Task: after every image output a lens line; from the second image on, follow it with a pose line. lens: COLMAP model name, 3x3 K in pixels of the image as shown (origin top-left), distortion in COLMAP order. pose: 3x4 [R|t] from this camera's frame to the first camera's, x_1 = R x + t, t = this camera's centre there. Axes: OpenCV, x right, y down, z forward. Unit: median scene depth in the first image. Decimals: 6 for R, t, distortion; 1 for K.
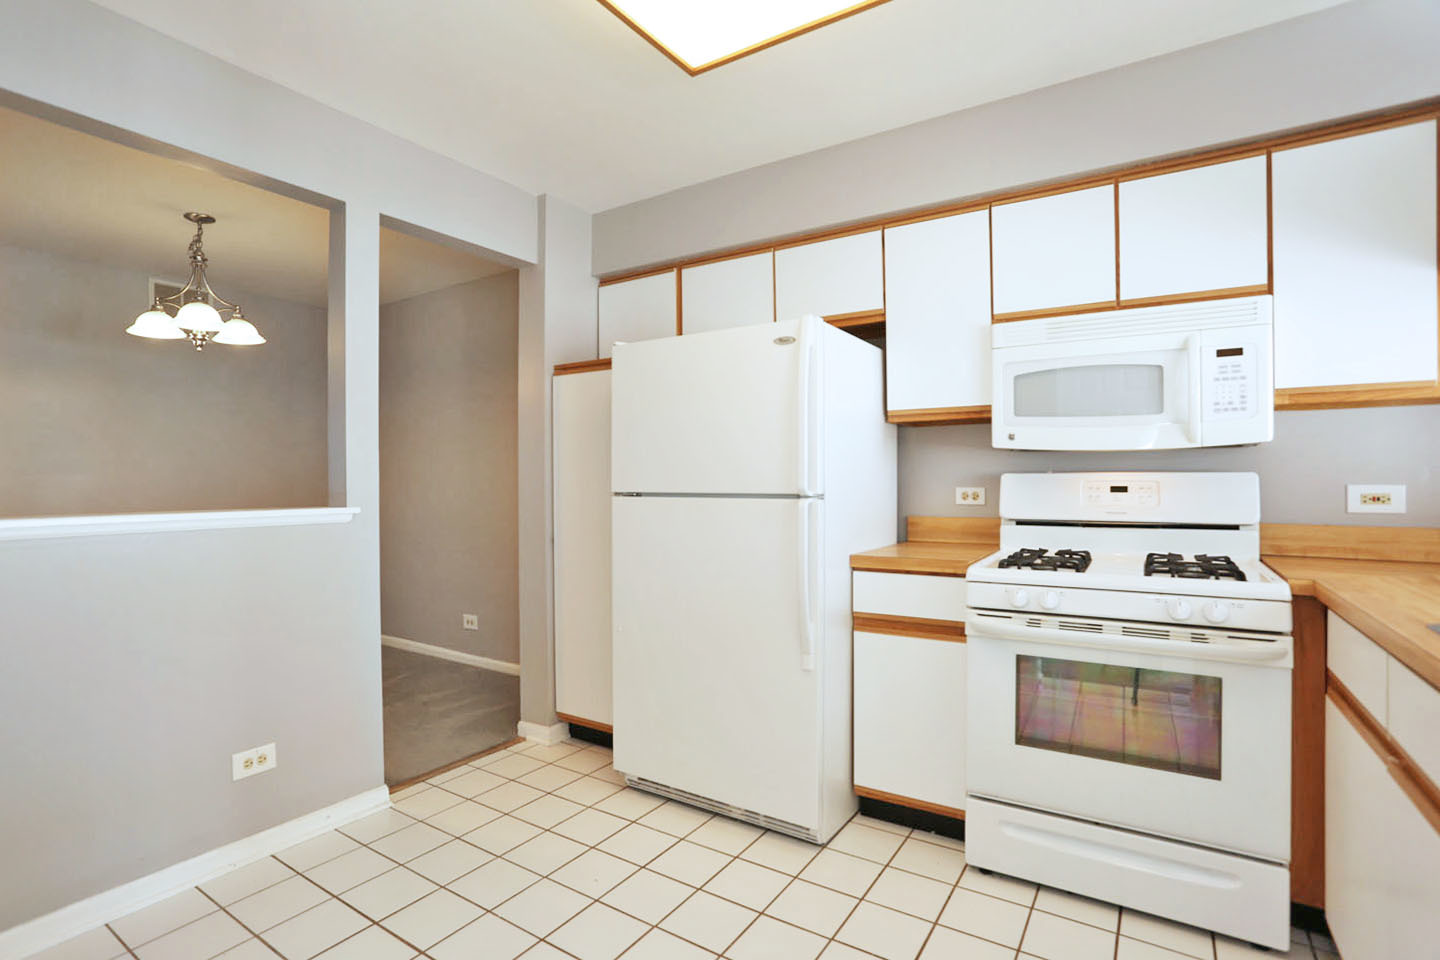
lens RADIAL K [[700.0, 0, 718.2], [0, 700.0, 485.3], [0, 0, 1]] dist [-0.023270, 0.004332]
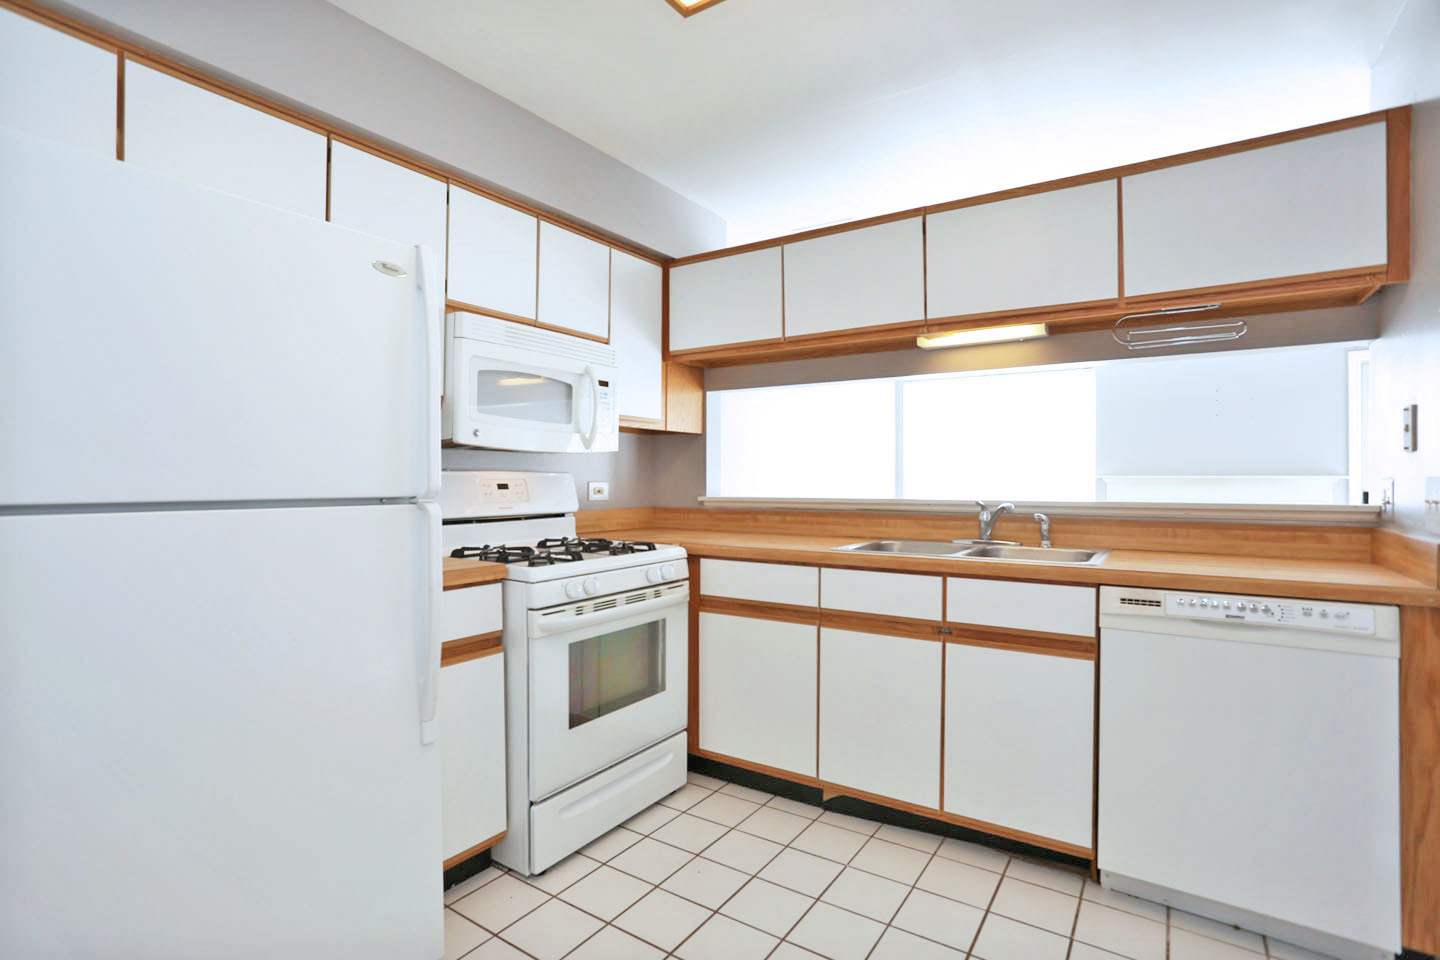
lens RADIAL K [[700.0, 0, 722.2], [0, 700.0, 475.6], [0, 0, 1]] dist [-0.023270, 0.004332]
pose [[0.036250, 0.004382, 0.999333, -0.556403], [-0.003222, 0.999986, -0.004268, -0.008139], [-0.999338, -0.003065, 0.036264, 0.652048]]
